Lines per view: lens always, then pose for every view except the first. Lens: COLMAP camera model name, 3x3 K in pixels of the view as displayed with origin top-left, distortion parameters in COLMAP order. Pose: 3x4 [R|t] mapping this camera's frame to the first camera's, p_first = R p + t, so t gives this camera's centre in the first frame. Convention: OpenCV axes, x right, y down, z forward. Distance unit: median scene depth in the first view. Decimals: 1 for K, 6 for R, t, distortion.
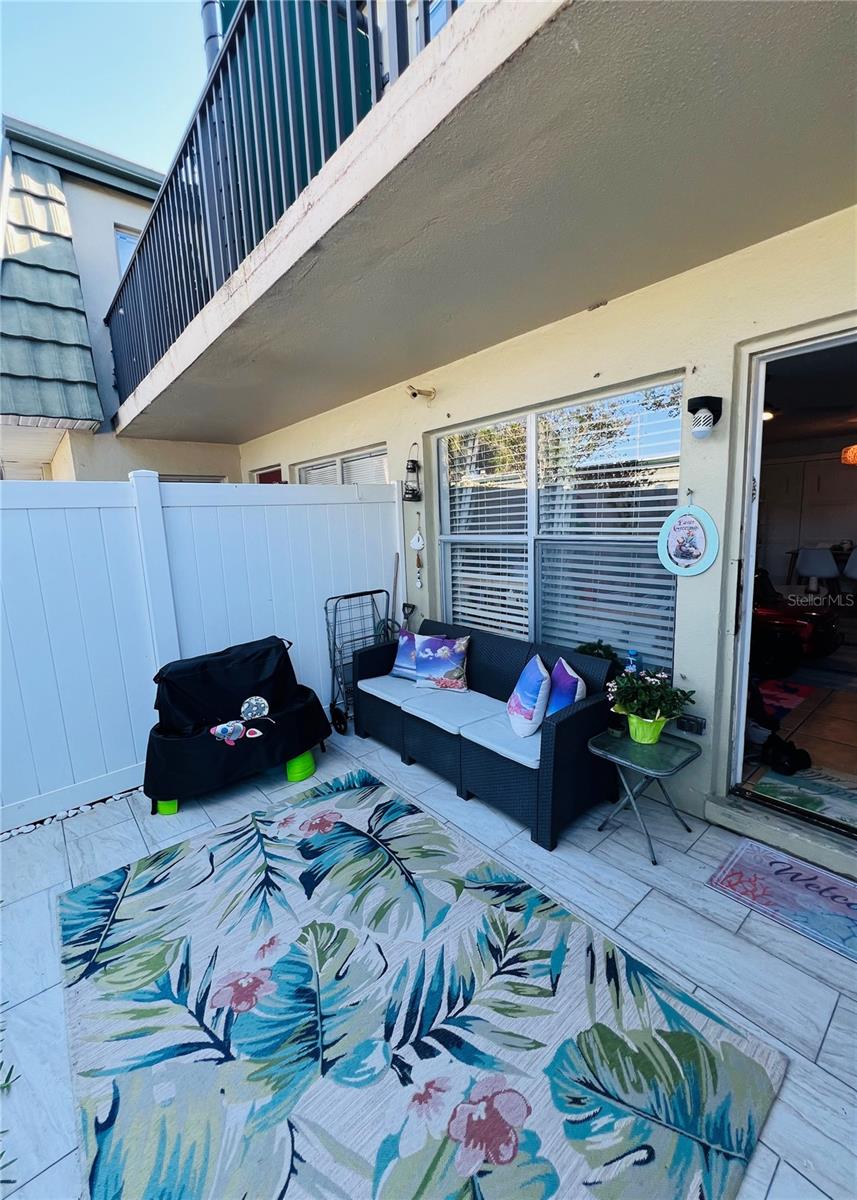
lens RADIAL K [[490.9, 0, 431.2], [0, 490.9, 597.9], [0, 0, 1]] dist [-0.002322, 0.000525]
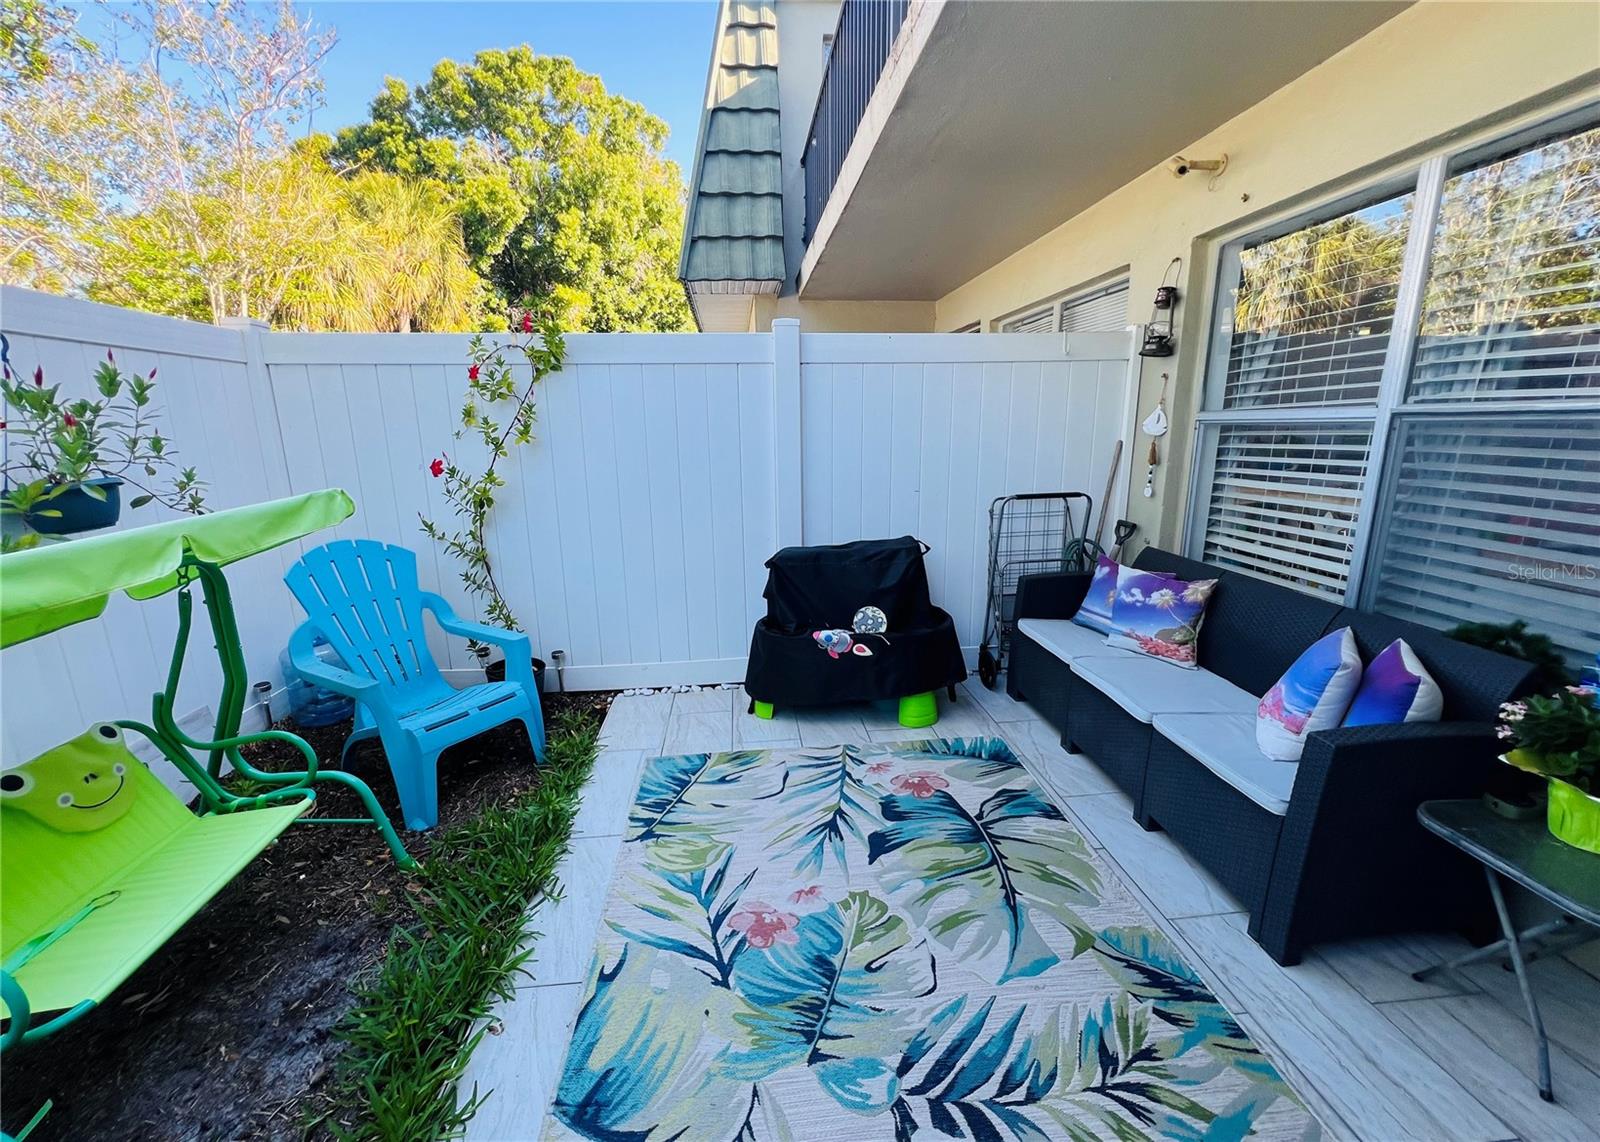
lens RADIAL K [[642.6, 0, 794.7], [0, 642.6, 567.5], [0, 0, 1]] dist [-0.001545, 0.000319]
pose [[0.819637, 0.150313, -0.552812, 0.119236], [-0.111678, 0.988375, 0.103165, 0.055907], [0.561893, -0.022821, 0.826895, 0.097050]]
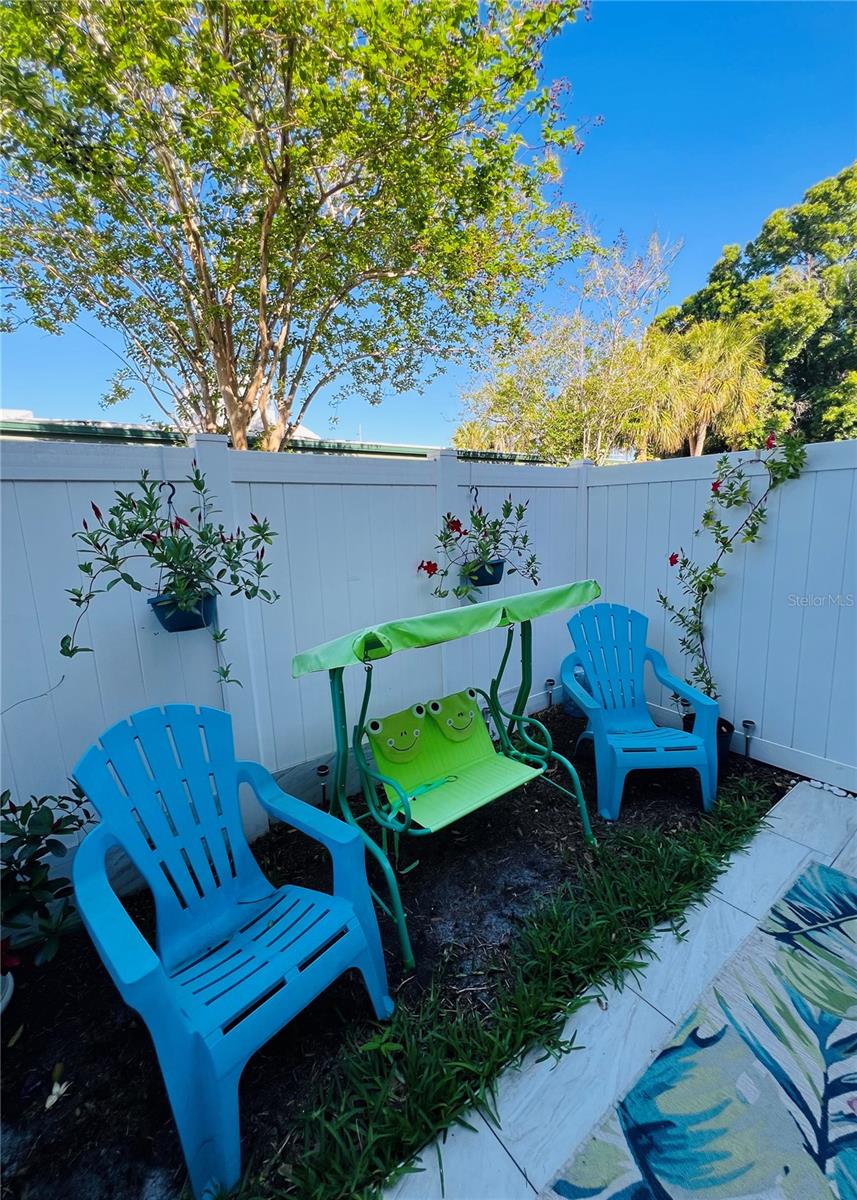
lens RADIAL K [[490.9, 0, 431.2], [0, 490.9, 597.9], [0, 0, 1]] dist [-0.002322, 0.000525]
pose [[-0.057663, 0.206813, -0.976680, 0.125138], [-0.128002, 0.968702, 0.212680, -0.017625], [0.990096, 0.137280, -0.029386, 0.169057]]
